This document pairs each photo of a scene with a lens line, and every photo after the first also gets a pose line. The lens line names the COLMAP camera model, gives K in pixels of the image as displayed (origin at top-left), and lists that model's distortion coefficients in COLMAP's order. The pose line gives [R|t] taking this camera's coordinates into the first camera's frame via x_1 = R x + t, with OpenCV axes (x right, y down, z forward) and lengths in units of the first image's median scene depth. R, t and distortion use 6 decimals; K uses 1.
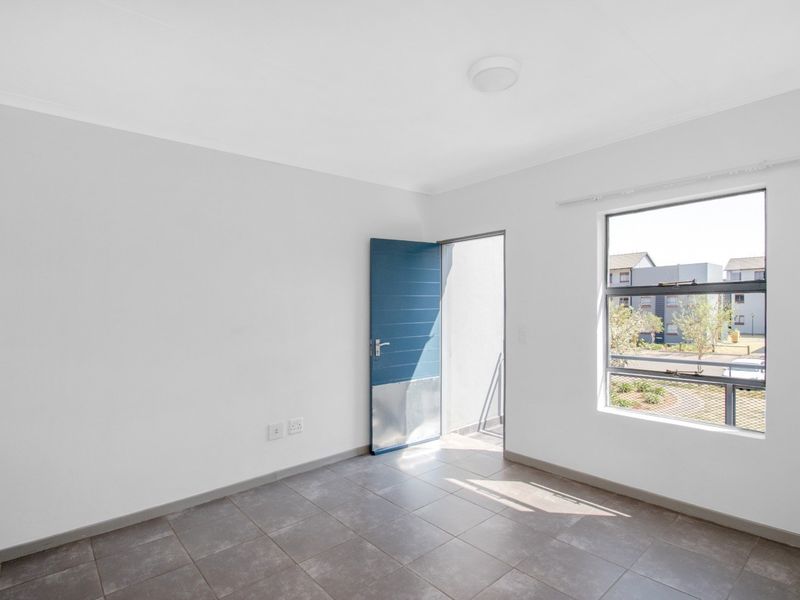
lens RADIAL K [[422.6, 0, 394.9], [0, 422.6, 299.0], [0, 0, 1]] dist [0.014454, -0.010975]
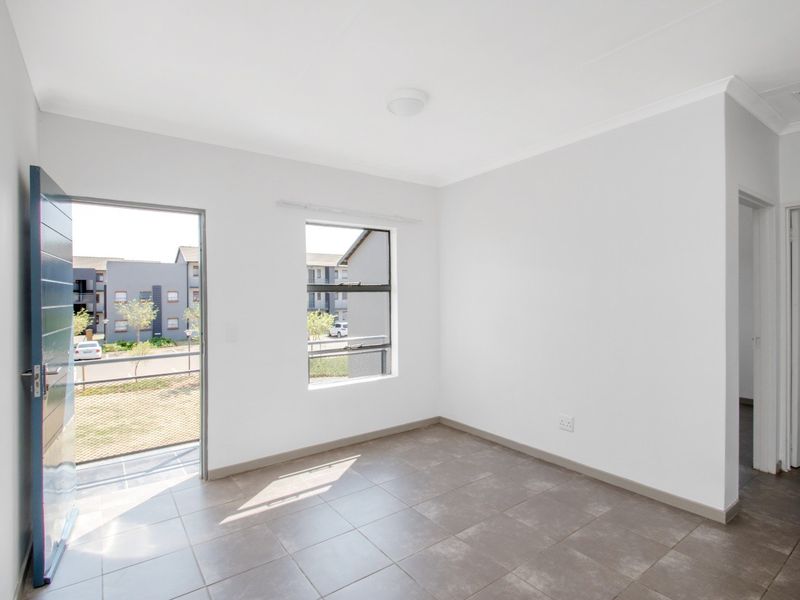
lens RADIAL K [[422.6, 0, 412.7], [0, 422.6, 312.2], [0, 0, 1]] dist [0.014454, -0.010975]
pose [[0.064246, -0.016902, 0.997791, -0.624281], [0.000434, 0.999857, 0.016909, 0.028240], [-0.997934, -0.000653, 0.064244, 0.604731]]
